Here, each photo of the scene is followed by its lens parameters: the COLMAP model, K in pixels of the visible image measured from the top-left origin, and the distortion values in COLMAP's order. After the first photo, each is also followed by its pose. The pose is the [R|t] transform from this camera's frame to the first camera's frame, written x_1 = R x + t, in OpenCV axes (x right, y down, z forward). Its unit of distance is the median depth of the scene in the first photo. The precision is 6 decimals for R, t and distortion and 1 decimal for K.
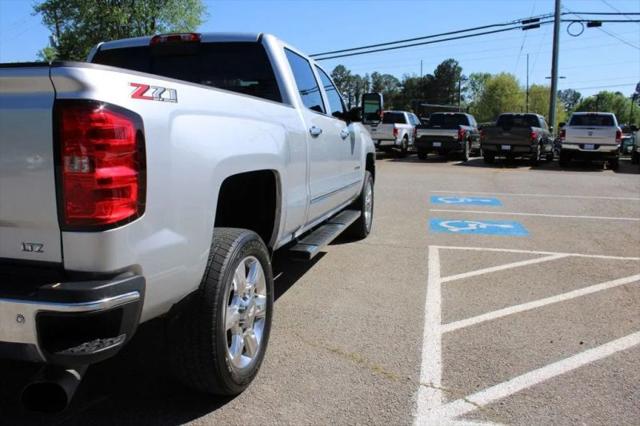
lens RADIAL K [[538.3, 0, 320.0], [0, 538.3, 213.0], [0, 0, 1]] dist [-0.176494, 0.169880]
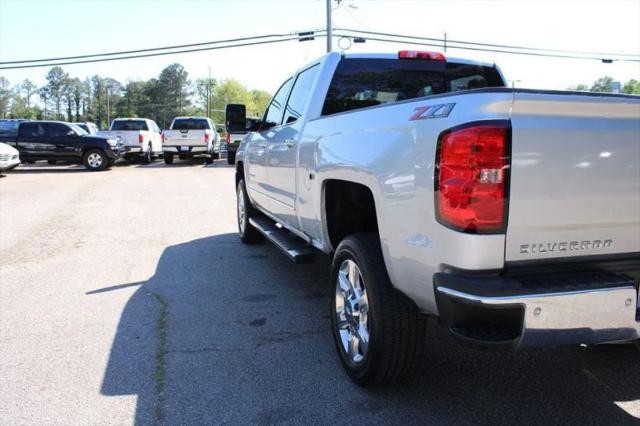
lens RADIAL K [[538.3, 0, 320.0], [0, 538.3, 213.0], [0, 0, 1]] dist [-0.176494, 0.169880]
pose [[0.868524, -0.077211, 0.489595, -0.196498], [0.080987, 0.996624, 0.013504, -0.008774], [-0.488985, 0.027922, 0.871845, 0.033672]]
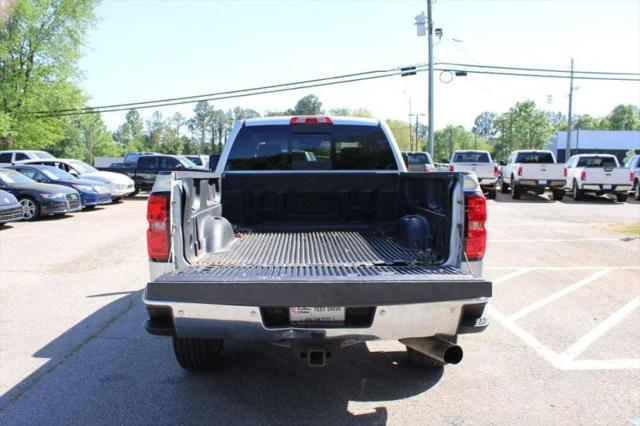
lens RADIAL K [[538.3, 0, 320.0], [0, 538.3, 213.0], [0, 0, 1]] dist [-0.176494, 0.169880]
pose [[0.965541, -0.032384, 0.258228, -0.119293], [0.048137, 0.997330, -0.054913, -0.004820], [-0.255760, 0.065451, 0.964522, -0.057675]]
